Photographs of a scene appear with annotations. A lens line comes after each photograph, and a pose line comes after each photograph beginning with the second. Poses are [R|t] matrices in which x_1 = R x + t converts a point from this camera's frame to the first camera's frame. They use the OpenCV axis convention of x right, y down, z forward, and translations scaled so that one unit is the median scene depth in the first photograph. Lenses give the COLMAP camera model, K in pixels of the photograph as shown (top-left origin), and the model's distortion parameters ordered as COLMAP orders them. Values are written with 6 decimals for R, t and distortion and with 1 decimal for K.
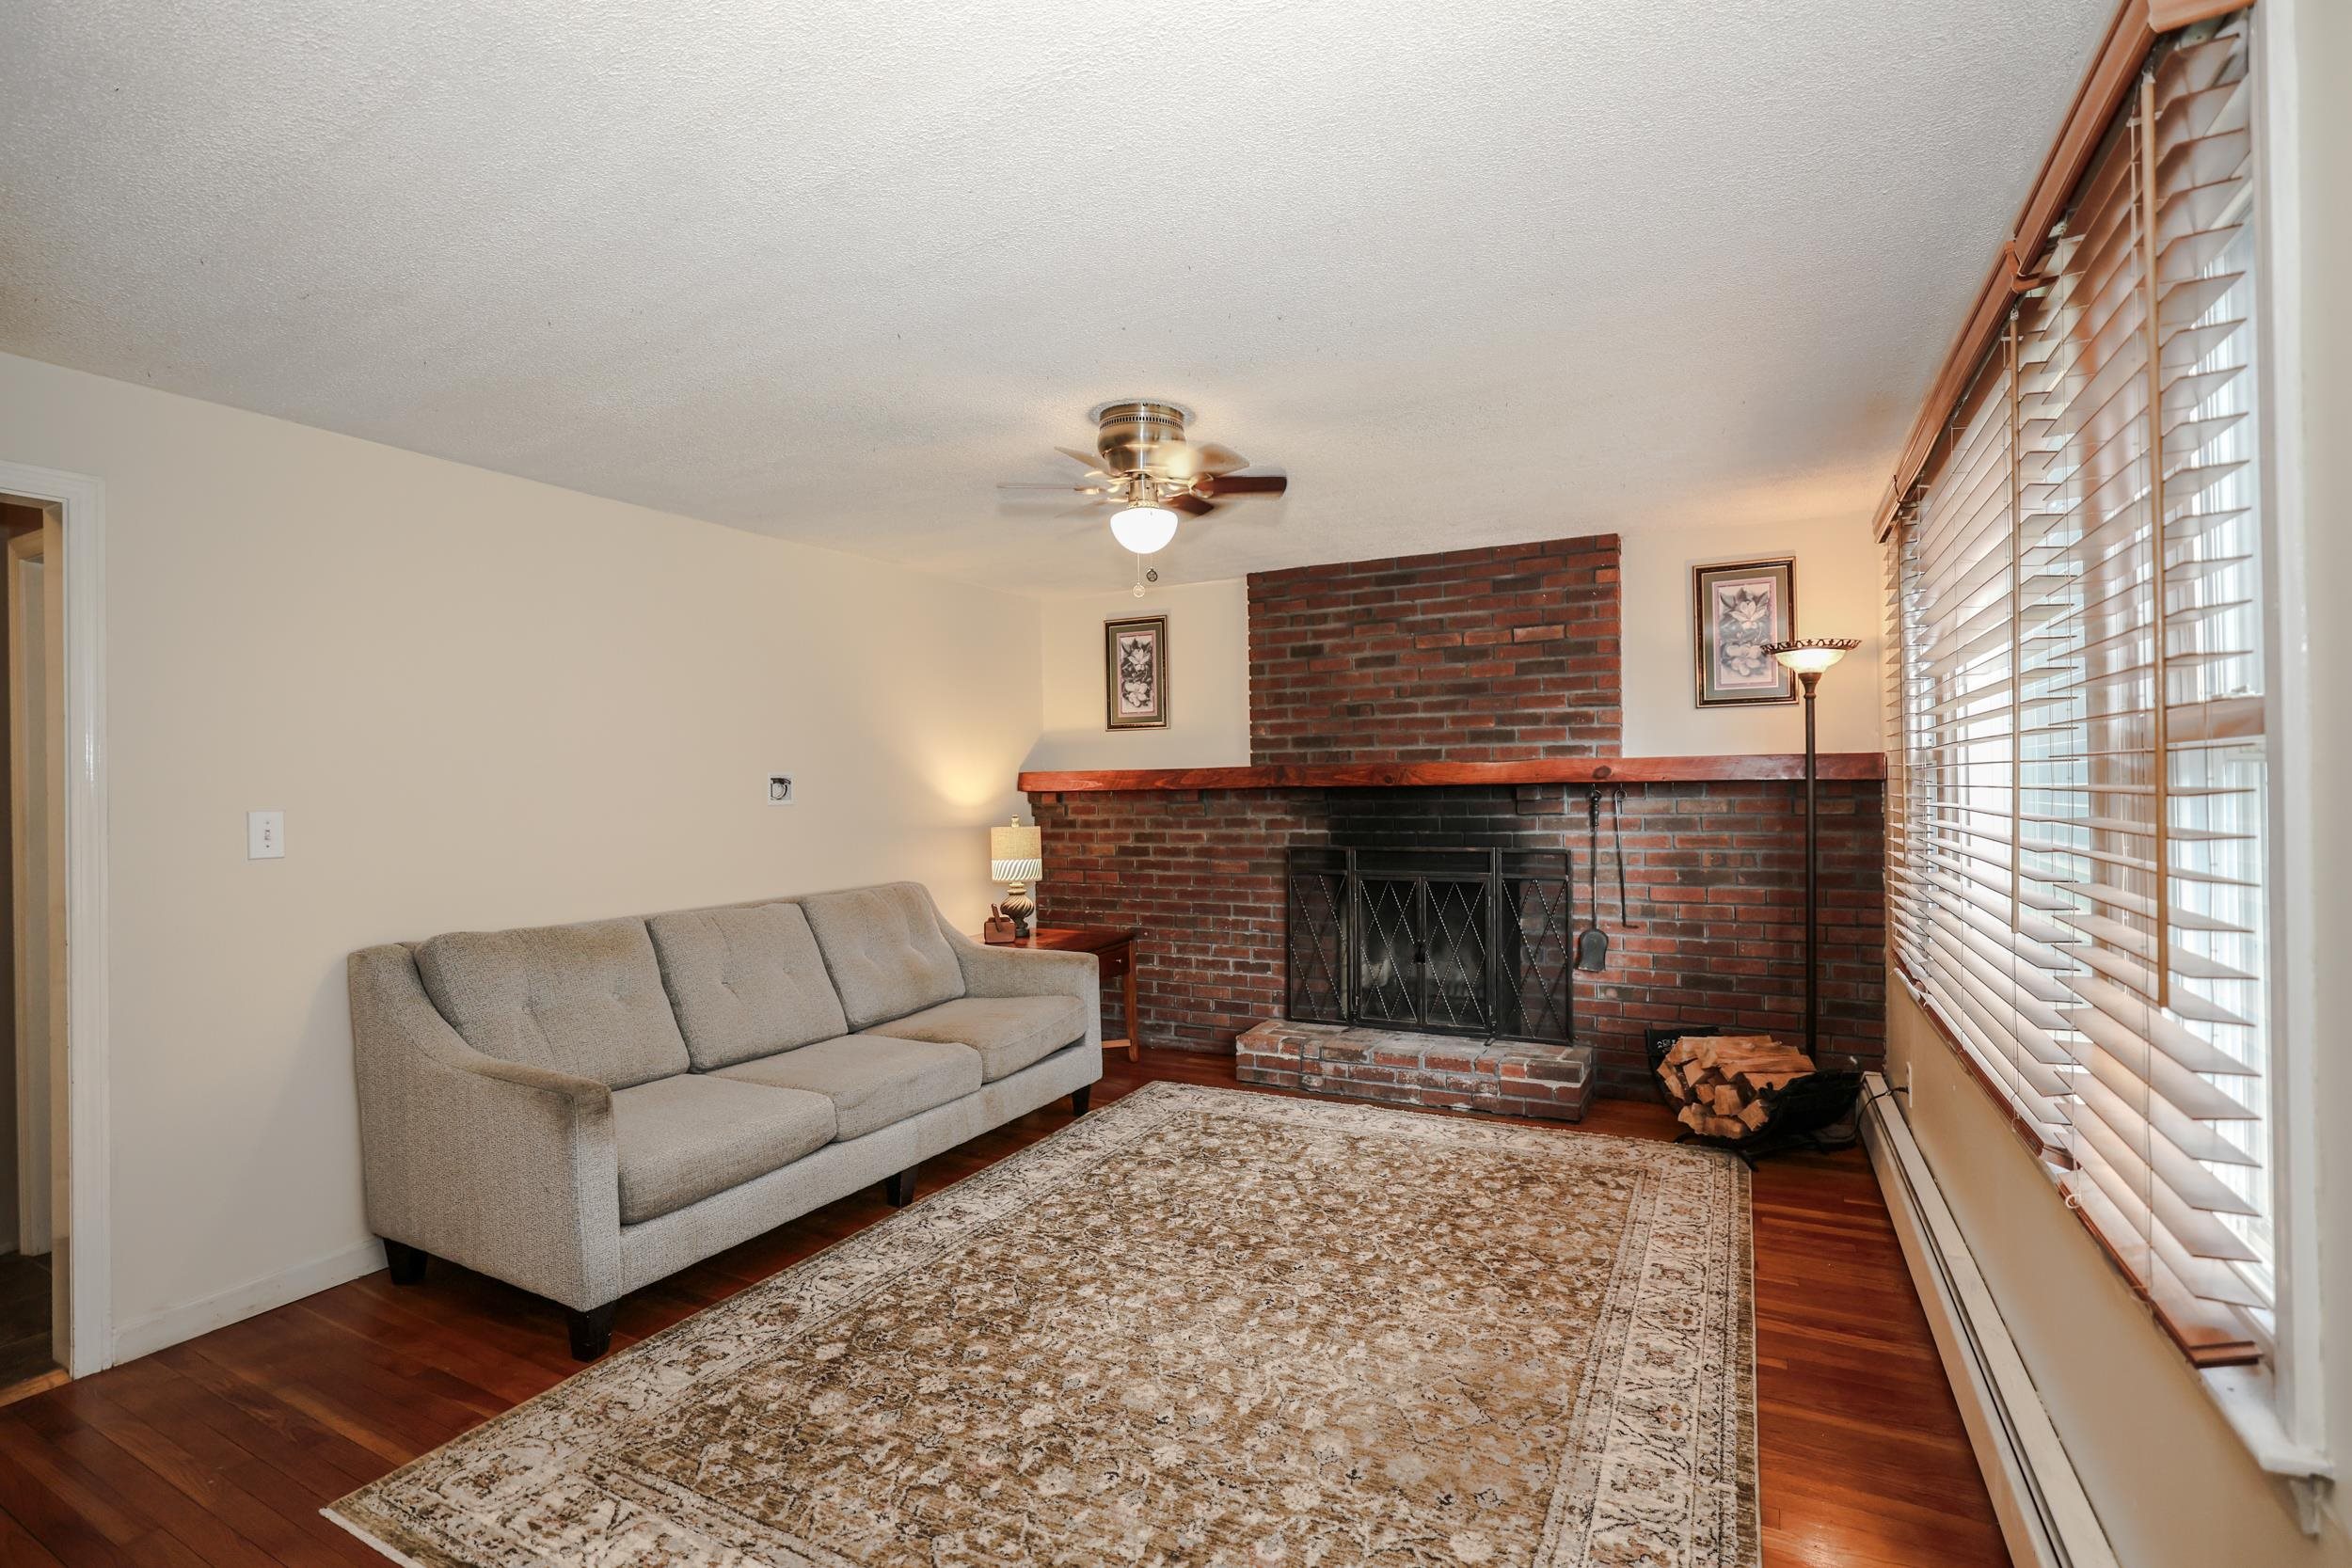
lens RADIAL K [[1041.0, 0, 1200.5], [0, 1041.0, 790.4], [0, 0, 1]] dist [-0.048130, 0.018802]
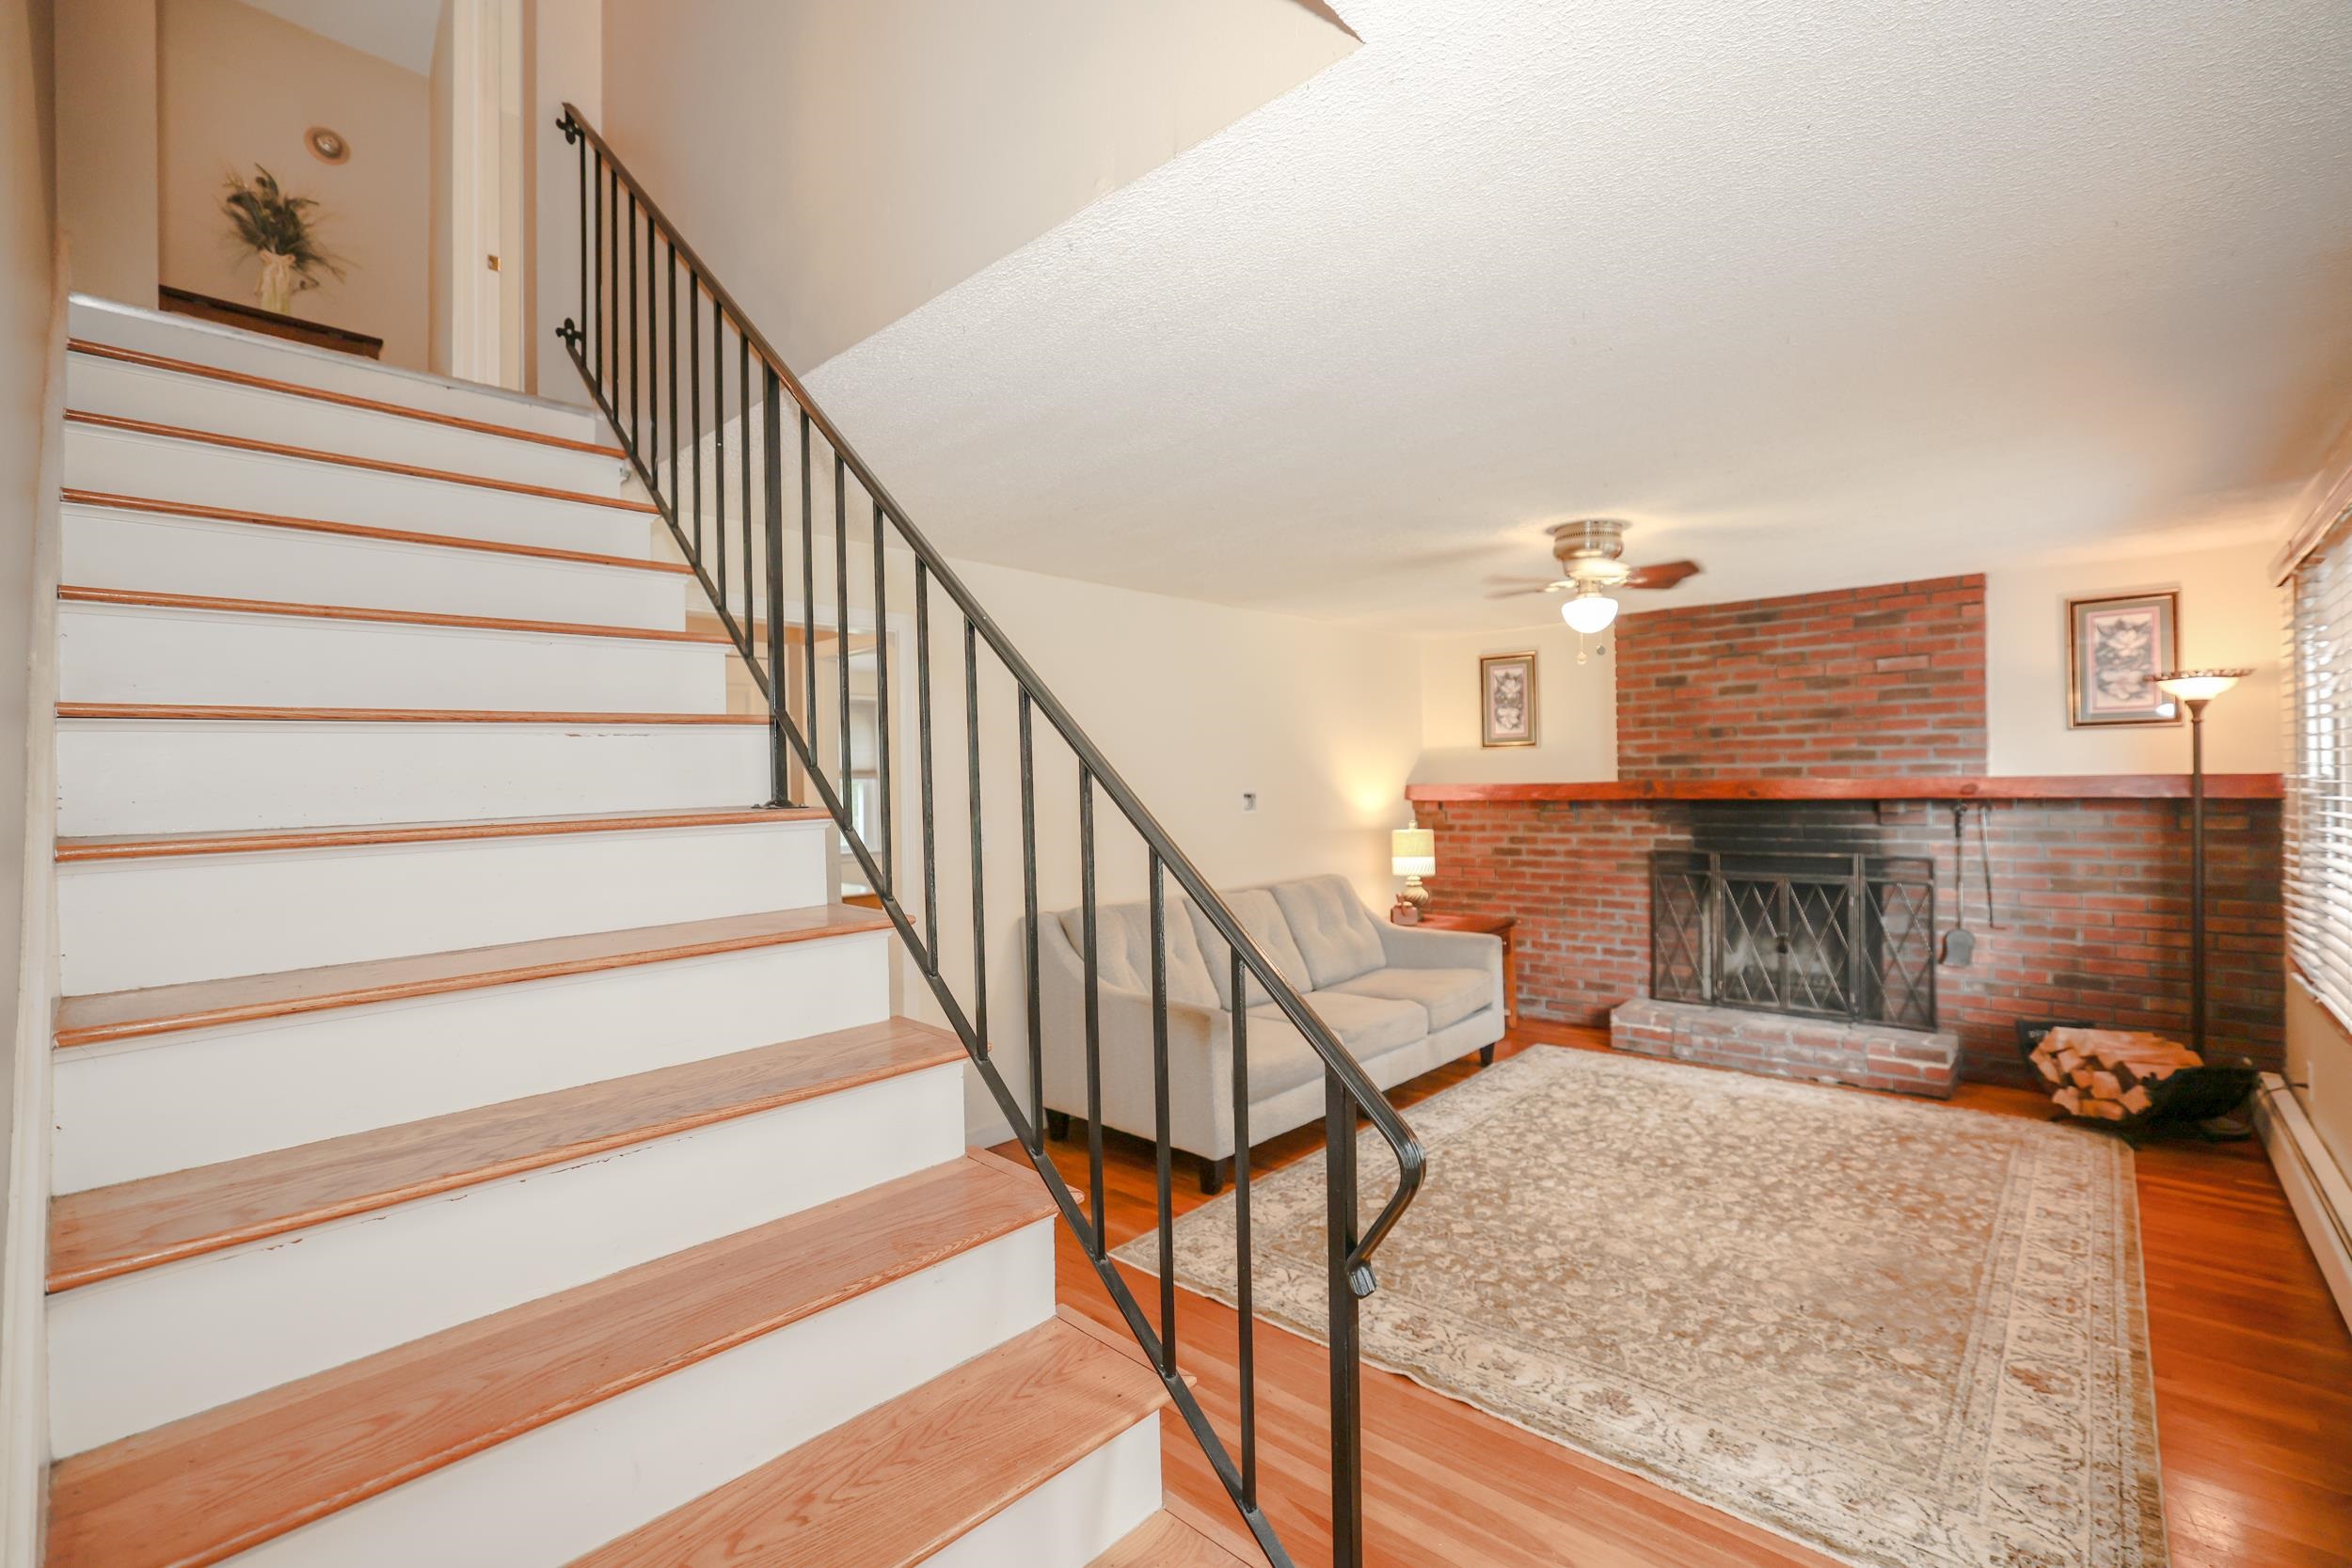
lens RADIAL K [[998.4, 0, 1213.4], [0, 998.4, 787.0], [0, 0, 1]] dist [-0.035665, 0.015807]
pose [[0.967737, -0.000976, -0.251960, -0.131005], [0.001508, 0.999997, 0.001921, -0.022343], [0.251958, -0.002239, 0.967736, -0.228329]]
